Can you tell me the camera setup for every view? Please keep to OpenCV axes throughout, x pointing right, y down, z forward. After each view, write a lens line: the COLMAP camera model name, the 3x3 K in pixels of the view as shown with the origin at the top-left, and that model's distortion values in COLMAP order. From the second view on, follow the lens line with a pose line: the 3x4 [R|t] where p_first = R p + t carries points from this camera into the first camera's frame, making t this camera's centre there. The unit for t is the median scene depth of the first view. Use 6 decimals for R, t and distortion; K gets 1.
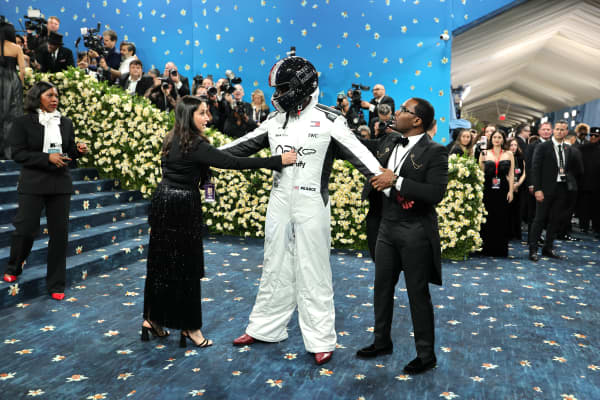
lens RADIAL K [[575.0, 0, 297.5], [0, 575.0, 202.1], [0, 0, 1]] dist [0.005464, -0.007194]
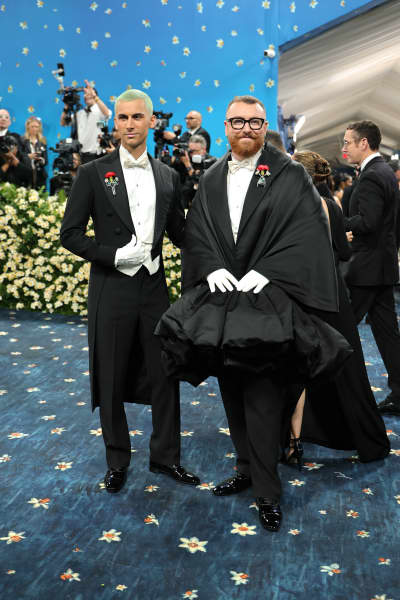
lens RADIAL K [[720.1, 0, 201.2], [0, 720.1, 300.9], [0, 0, 1]] dist [-0.003112, -0.007048]
pose [[0.991011, -0.018341, 0.132519, 0.026106], [0.010740, 0.998268, 0.057848, -0.004446], [-0.133350, -0.055905, 0.989491, 0.013477]]
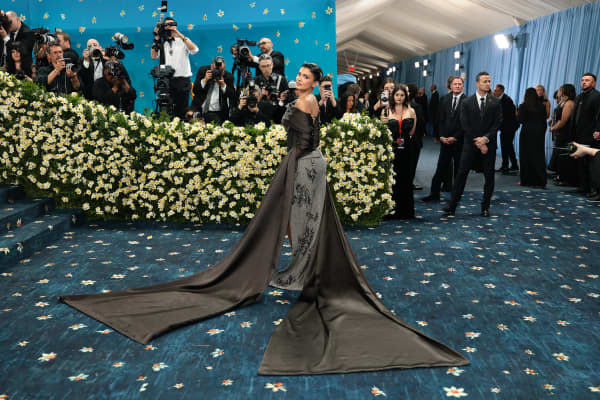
lens RADIAL K [[634.9, 0, 300.7], [0, 634.9, 201.4], [0, 0, 1]] dist [0.004803, 0.007562]
pose [[0.962113, -0.077614, 0.261371, -0.097398], [0.062513, 0.995885, 0.065614, -0.014137], [-0.265388, -0.046789, 0.963006, 0.026555]]
